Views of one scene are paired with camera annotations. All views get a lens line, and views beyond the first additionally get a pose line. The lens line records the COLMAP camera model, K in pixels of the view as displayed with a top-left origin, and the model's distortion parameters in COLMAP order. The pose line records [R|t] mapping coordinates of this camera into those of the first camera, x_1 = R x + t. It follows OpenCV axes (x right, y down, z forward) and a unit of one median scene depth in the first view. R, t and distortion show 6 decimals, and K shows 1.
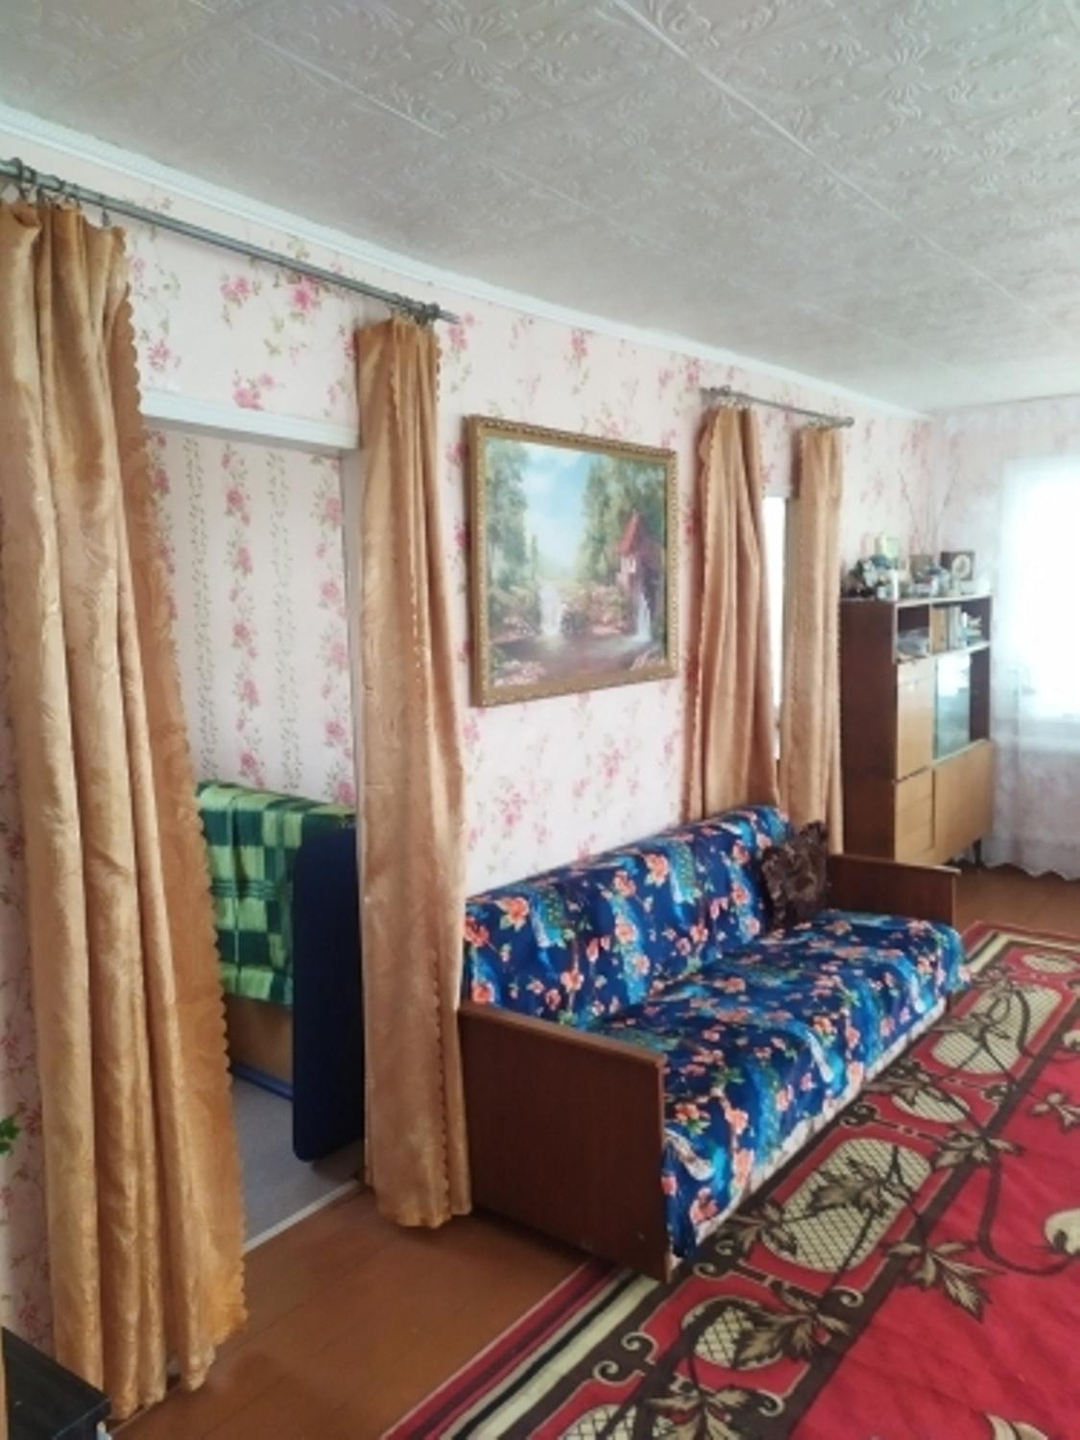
lens RADIAL K [[1080.2, 0, 535.4], [0, 1080.2, 717.2], [0, 0, 1]] dist [0.067062, -0.051049]
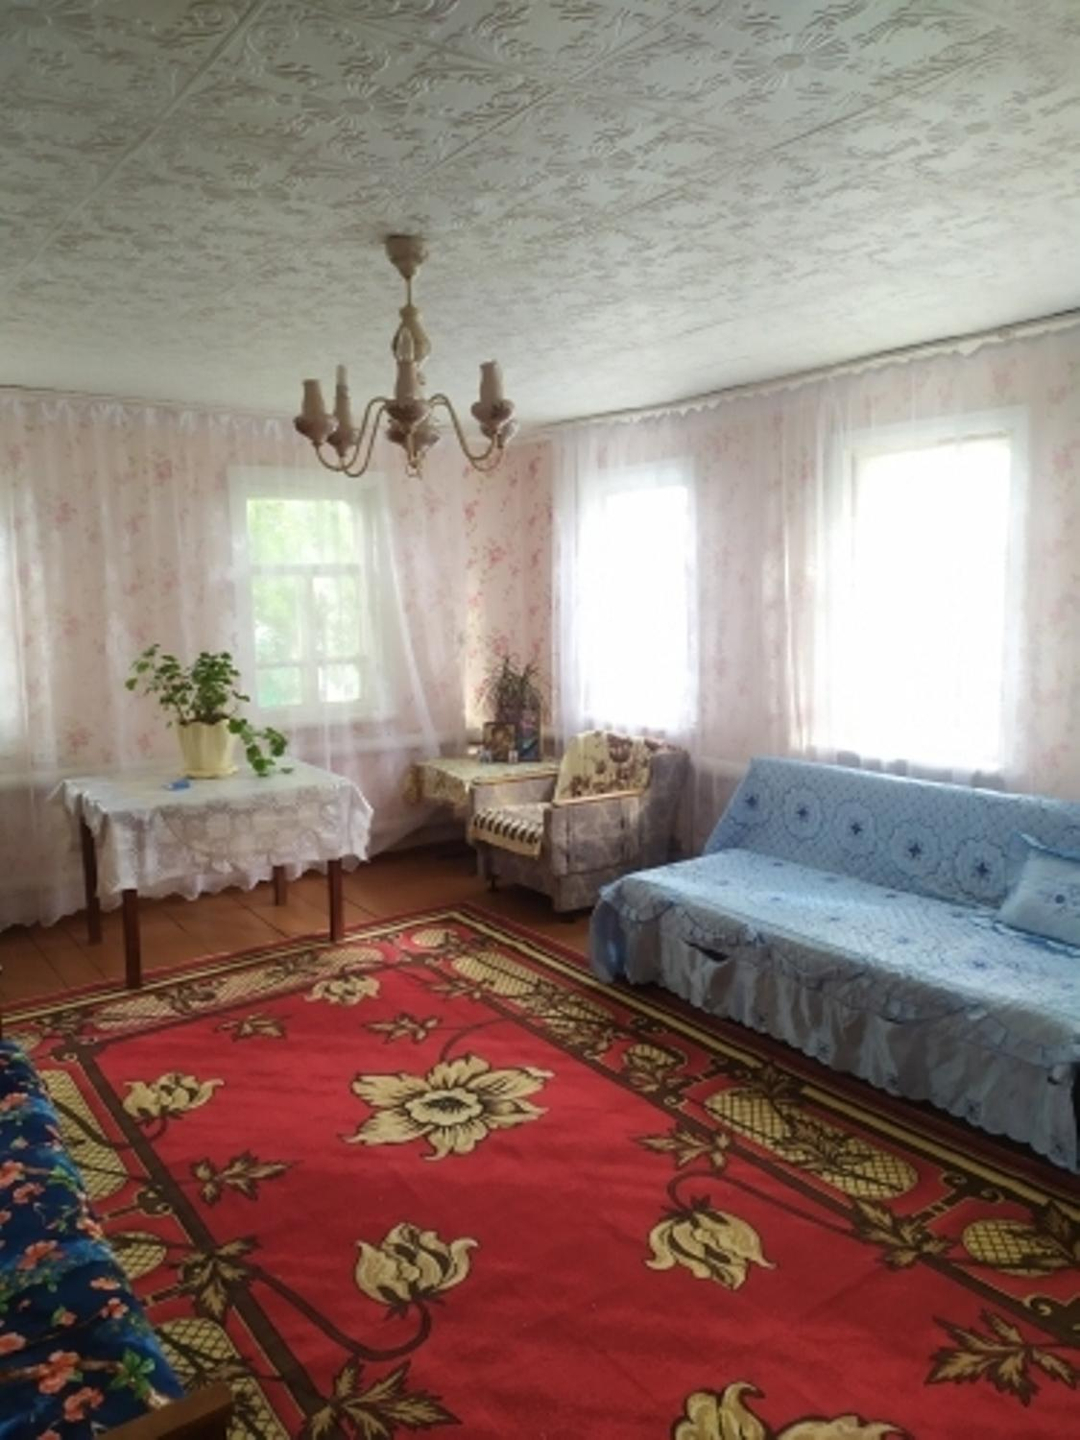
lens RADIAL K [[1080.2, 0, 536.0], [0, 1080.2, 721.1], [0, 0, 1]] dist [0.067062, -0.051049]
pose [[0.305452, -0.109867, 0.945848, -0.290306], [0.122565, 0.989595, 0.075368, -0.062317], [-0.944286, 0.092906, 0.315740, 0.482531]]
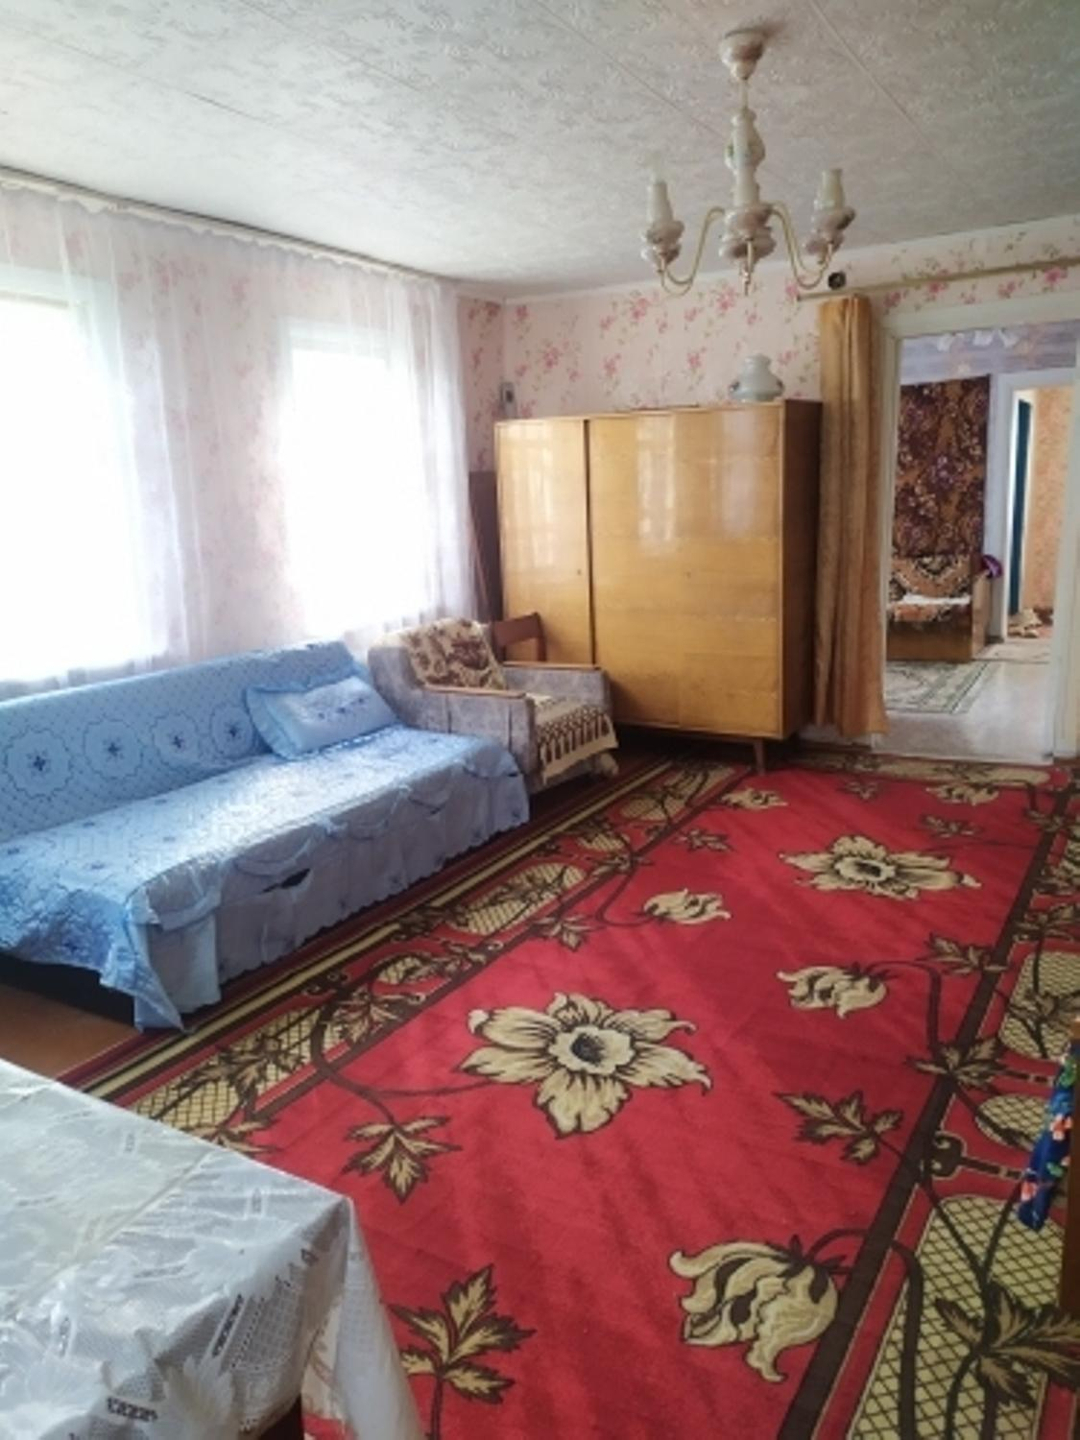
lens RADIAL K [[1080.2, 0, 538.7], [0, 1080.2, 717.5], [0, 0, 1]] dist [0.067062, -0.051049]
pose [[-0.992231, 0.080639, -0.094741, 0.828533], [0.046115, 0.945643, 0.321921, -0.173061], [0.115551, 0.315051, -0.942014, 1.771533]]
